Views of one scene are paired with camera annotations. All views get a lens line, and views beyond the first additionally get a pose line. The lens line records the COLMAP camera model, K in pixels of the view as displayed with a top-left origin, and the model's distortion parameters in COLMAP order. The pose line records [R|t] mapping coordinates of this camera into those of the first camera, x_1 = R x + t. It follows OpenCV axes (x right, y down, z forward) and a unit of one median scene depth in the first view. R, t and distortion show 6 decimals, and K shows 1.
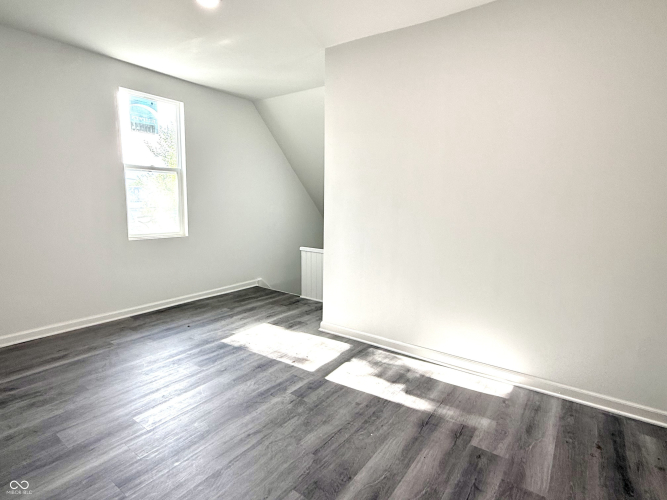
lens RADIAL K [[366.6, 0, 335.8], [0, 366.6, 248.6], [0, 0, 1]] dist [0.012735, -0.000222]
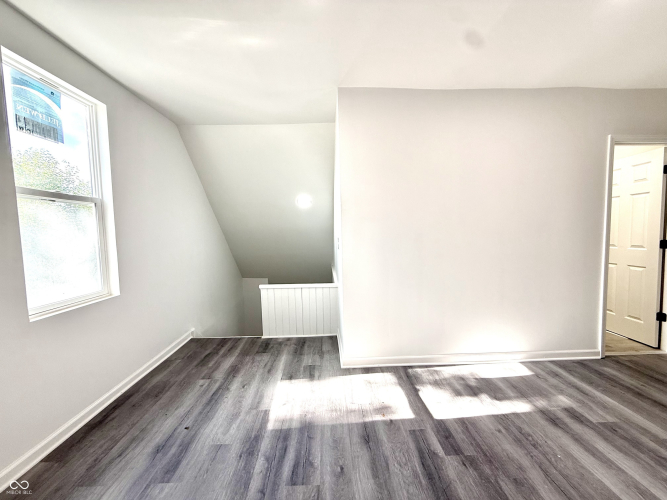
lens RADIAL K [[270.9, 0, 338.5], [0, 270.9, 249.5], [0, 0, 1]] dist [0.000850, 0.000392]
pose [[0.784264, -0.072964, 0.616122, -0.539989], [0.110035, 0.993675, -0.022389, -0.087317], [-0.610592, 0.085354, 0.787332, 0.469727]]
